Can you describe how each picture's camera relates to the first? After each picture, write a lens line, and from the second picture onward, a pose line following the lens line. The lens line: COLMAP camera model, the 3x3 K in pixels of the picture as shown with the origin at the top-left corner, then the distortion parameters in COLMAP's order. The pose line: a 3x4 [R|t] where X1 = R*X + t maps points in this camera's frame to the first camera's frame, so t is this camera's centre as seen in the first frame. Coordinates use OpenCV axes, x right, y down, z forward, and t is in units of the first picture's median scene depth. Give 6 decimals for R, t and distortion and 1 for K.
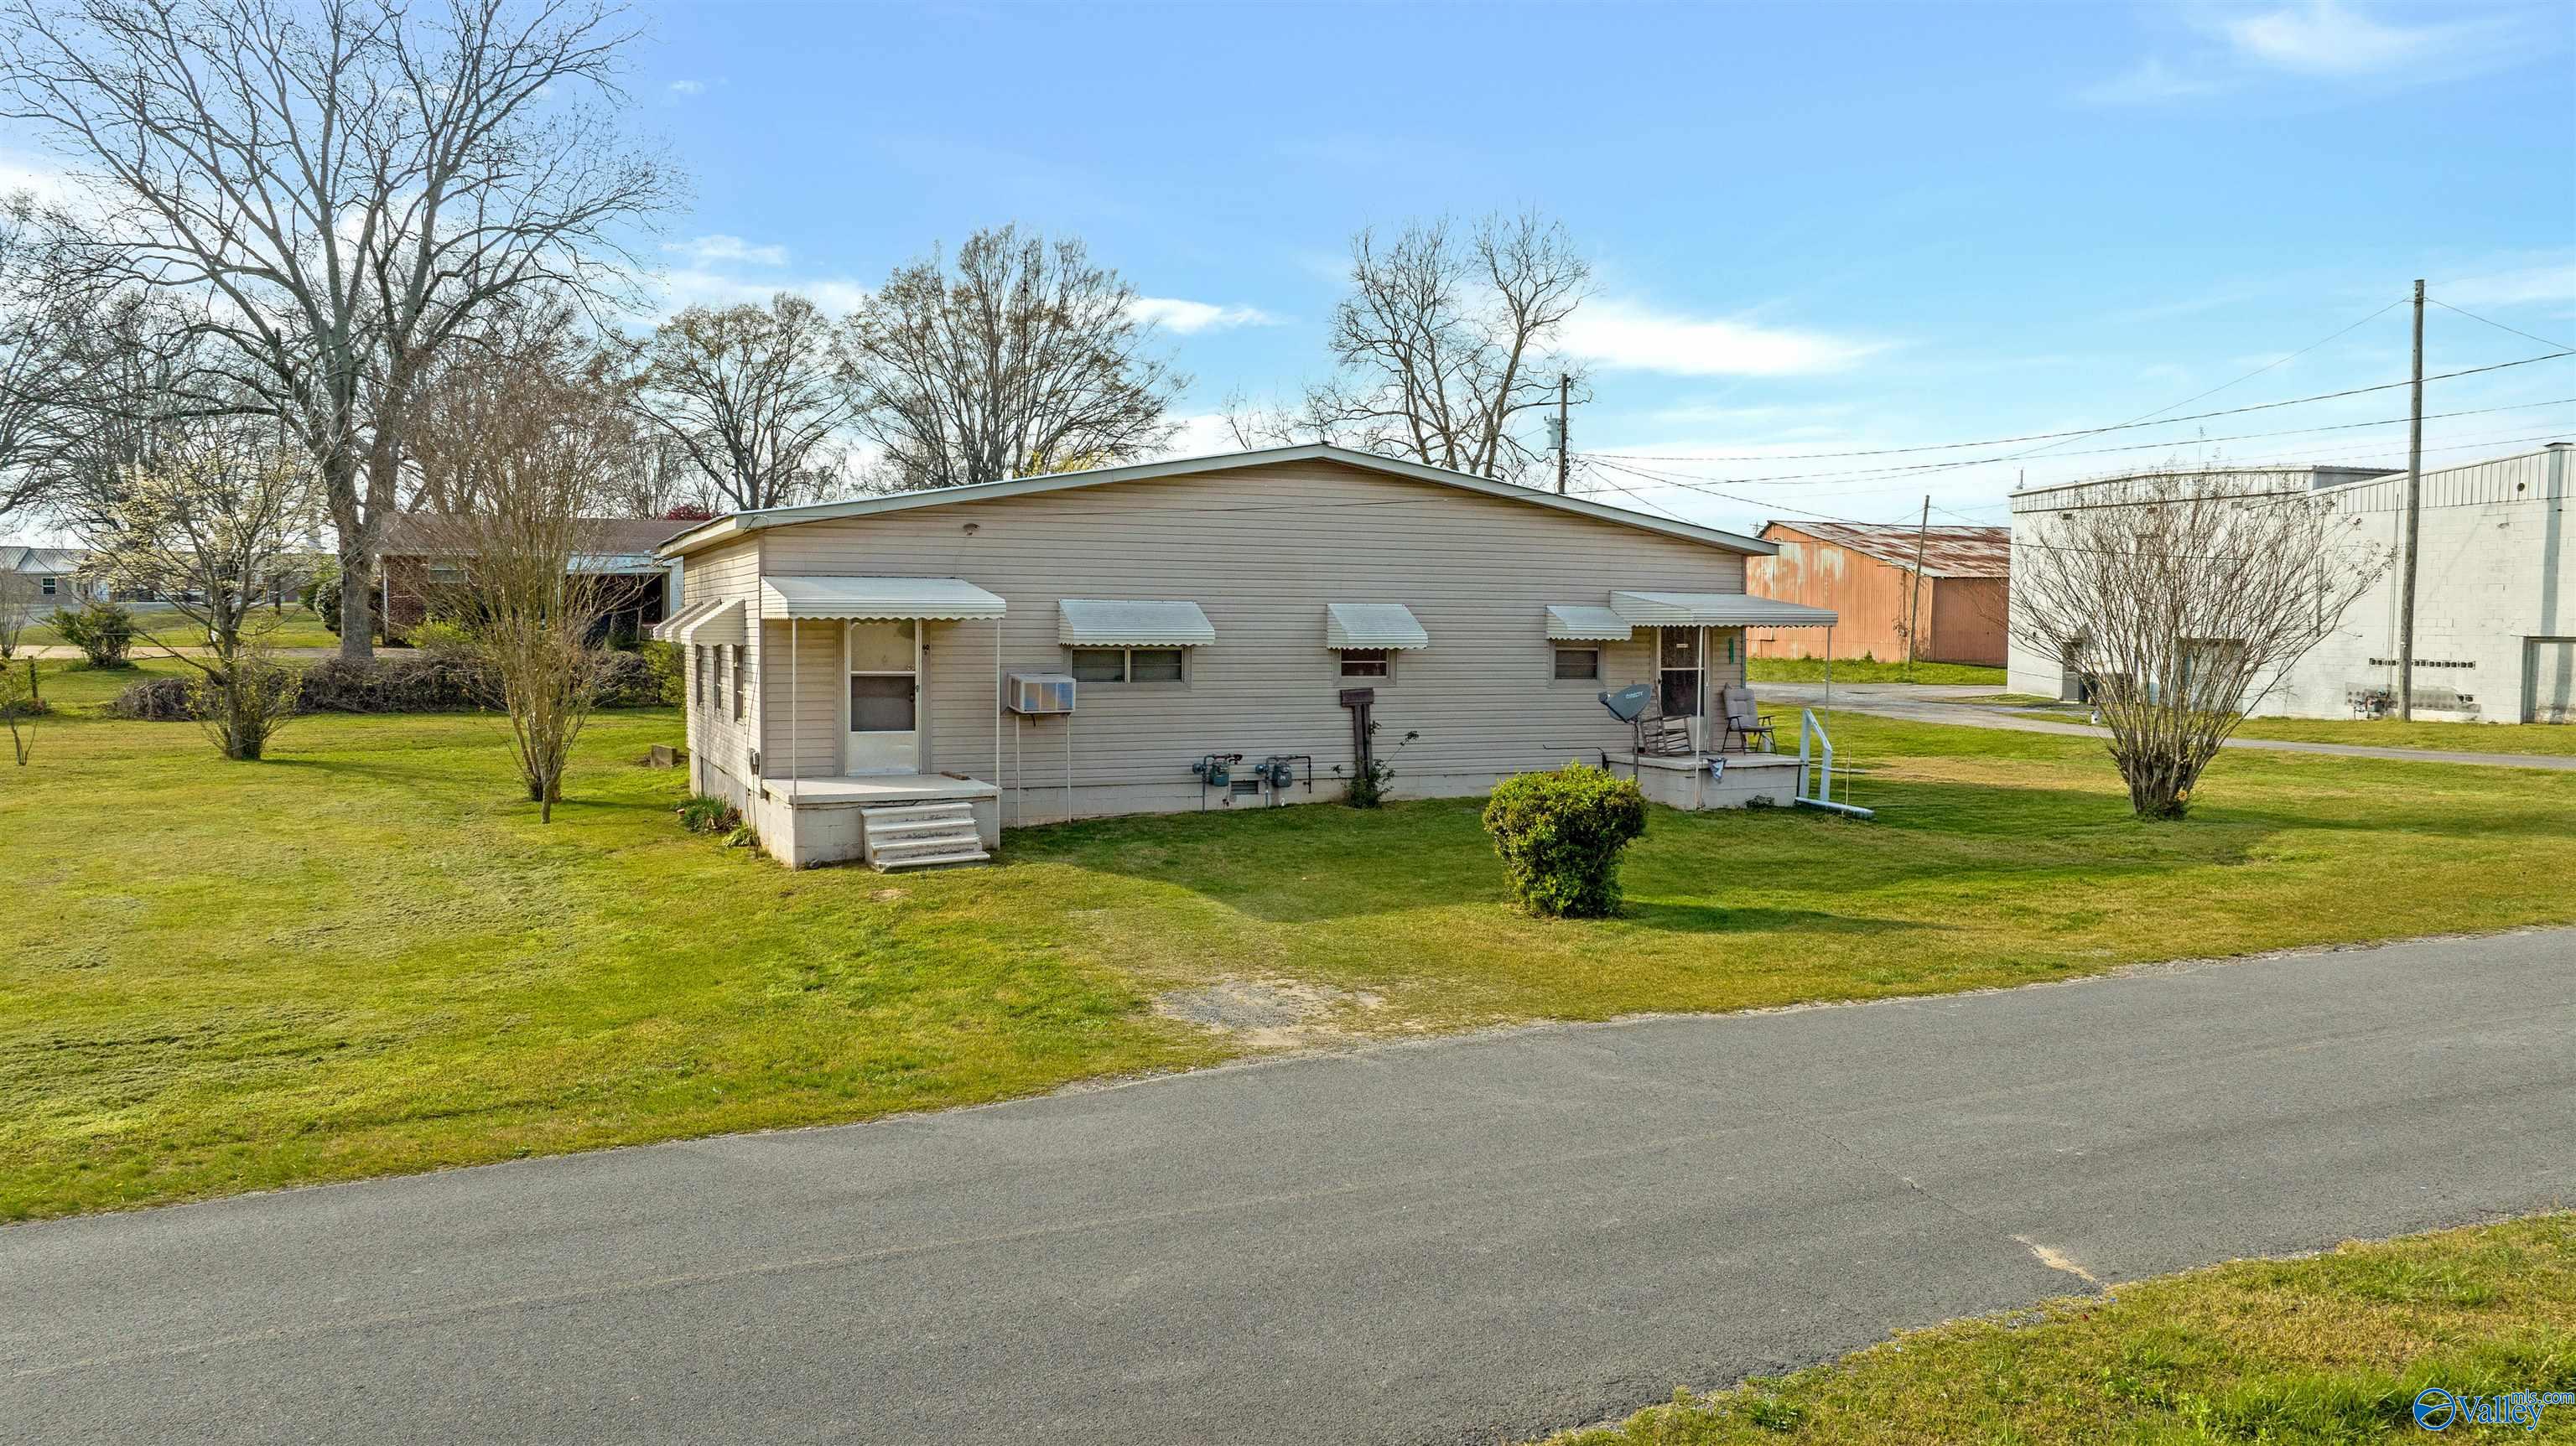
lens RADIAL K [[1787.0, 0, 1288.0], [0, 1787.0, 723.0], [0, 0, 1]] dist [-0.024541, 0.001668]
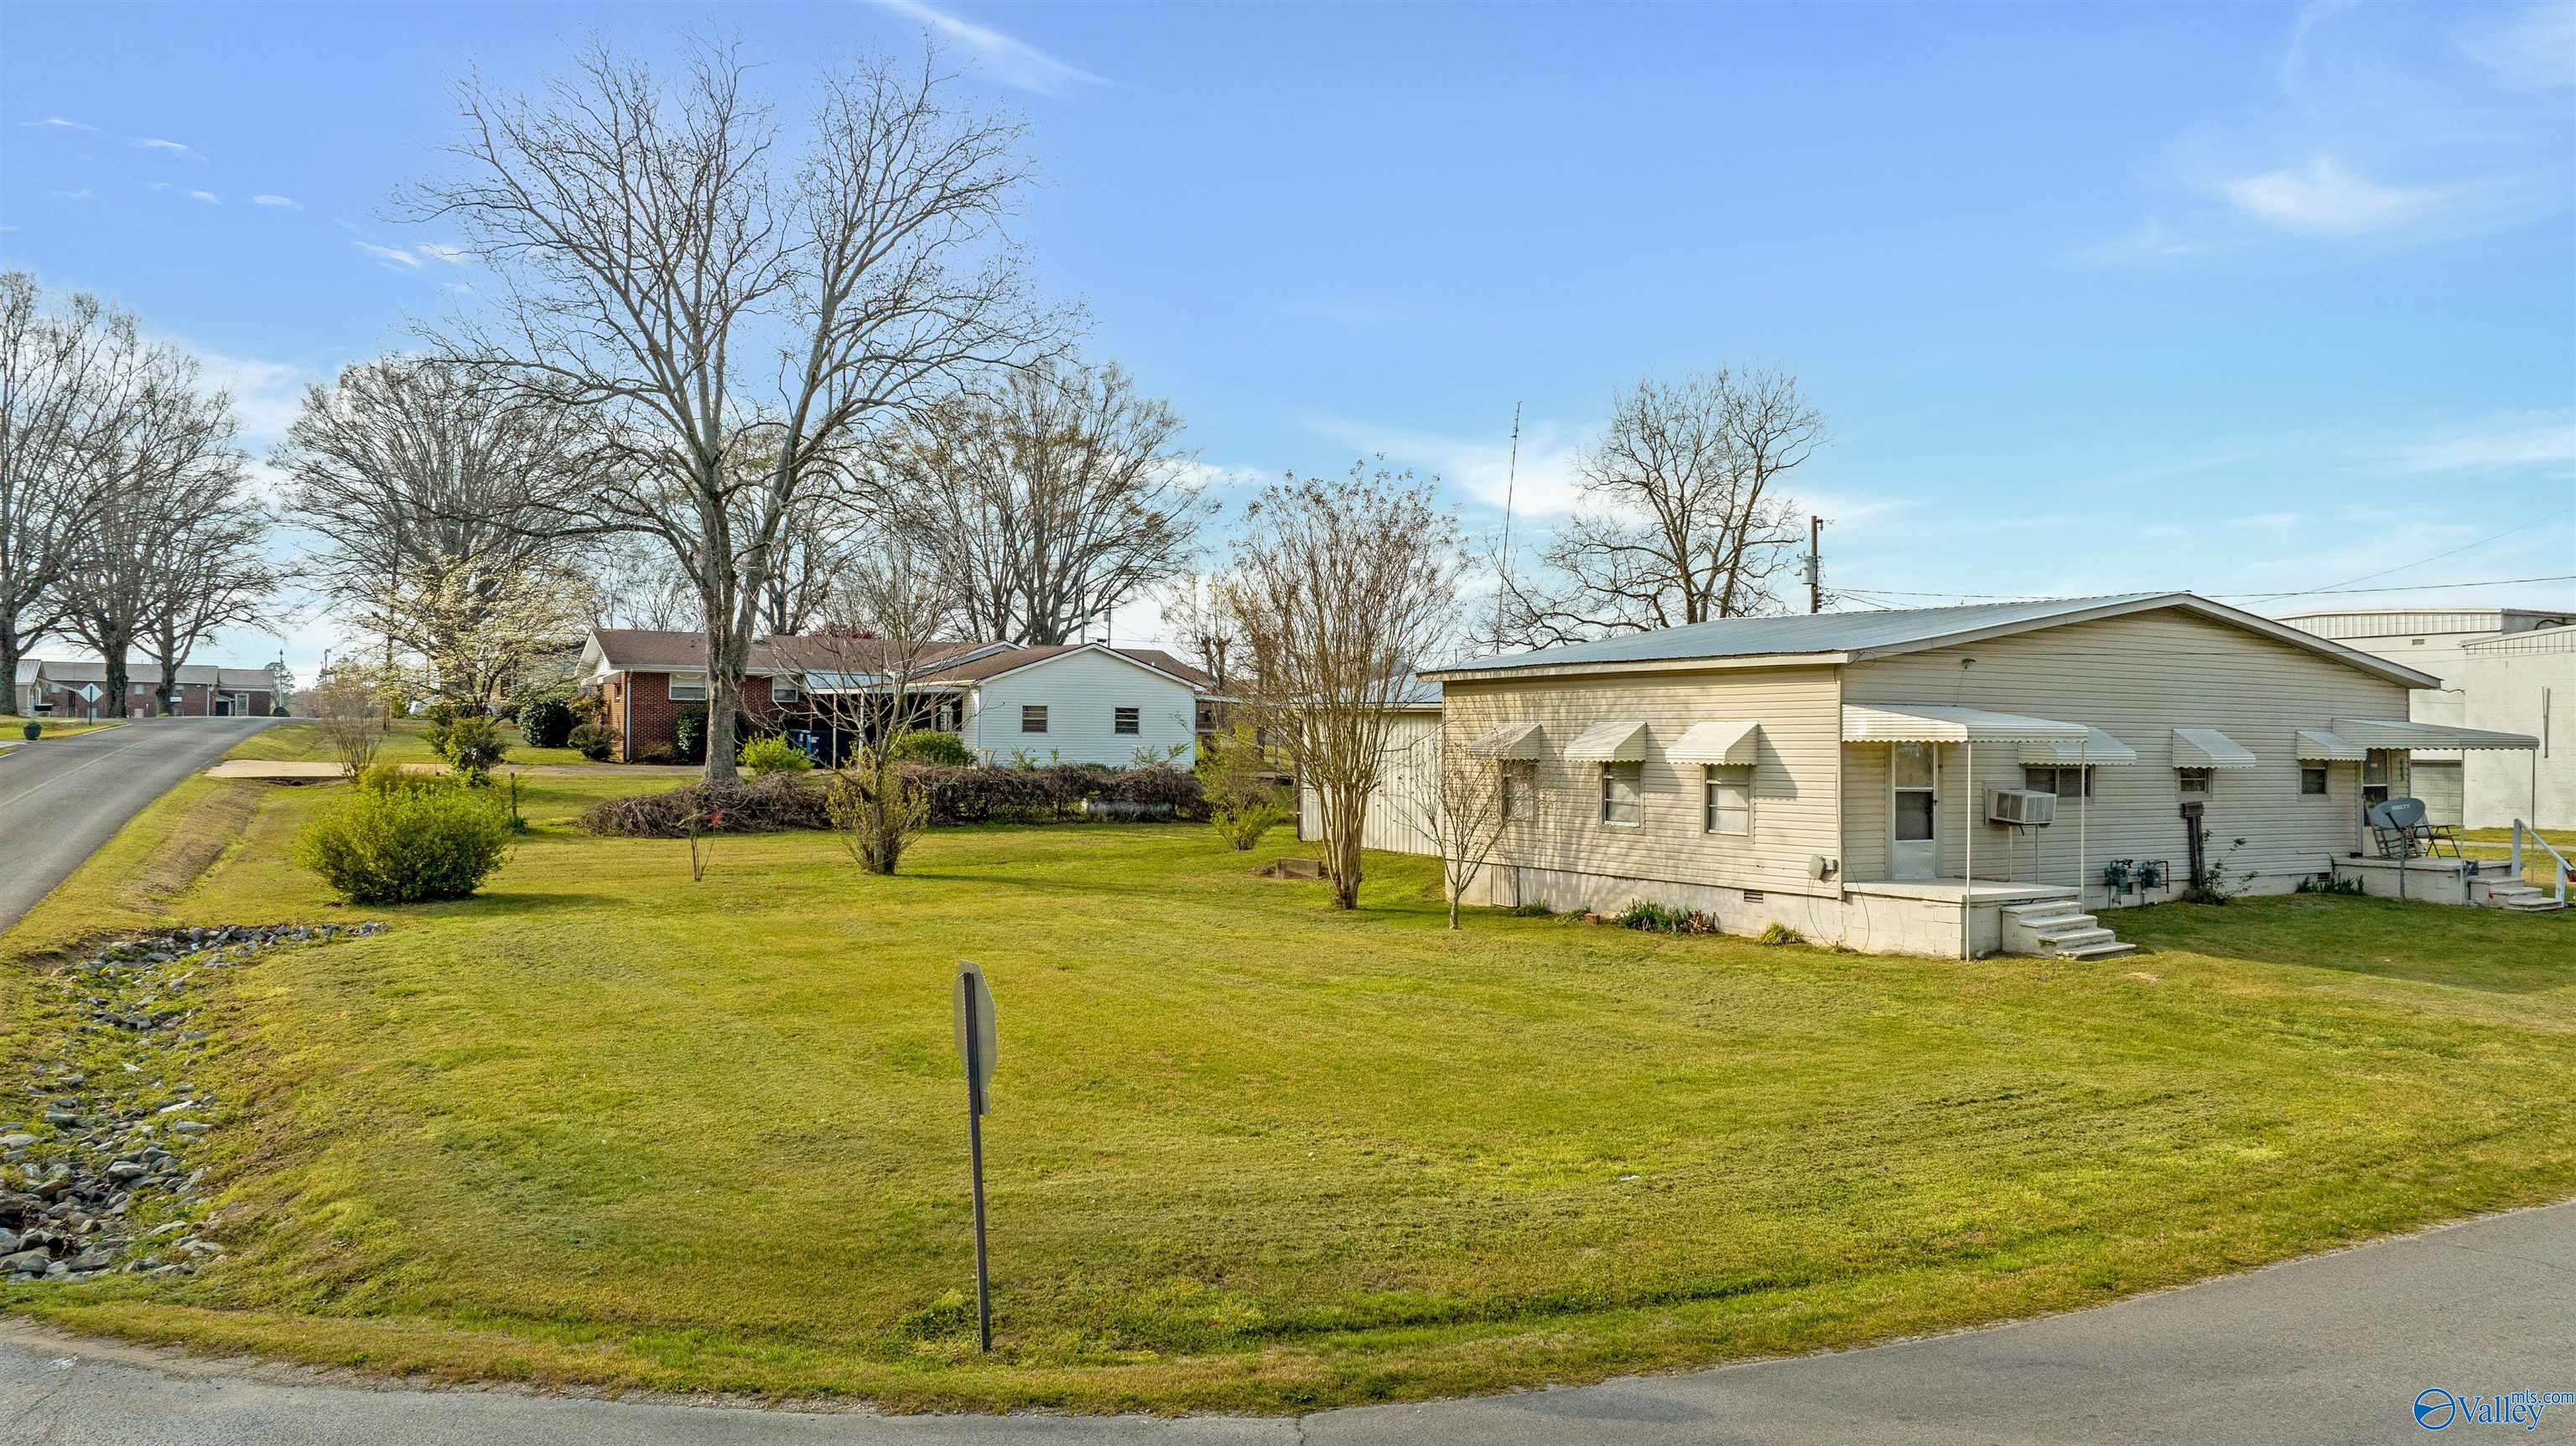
lens RADIAL K [[1787.0, 0, 1288.0], [0, 1787.0, 723.0], [0, 0, 1]] dist [-0.024541, 0.001668]
pose [[0.993355, 0.004598, 0.114995, -0.672577], [0.002949, 0.997856, -0.065378, 0.002966], [-0.115049, 0.065283, 0.991212, -0.076458]]
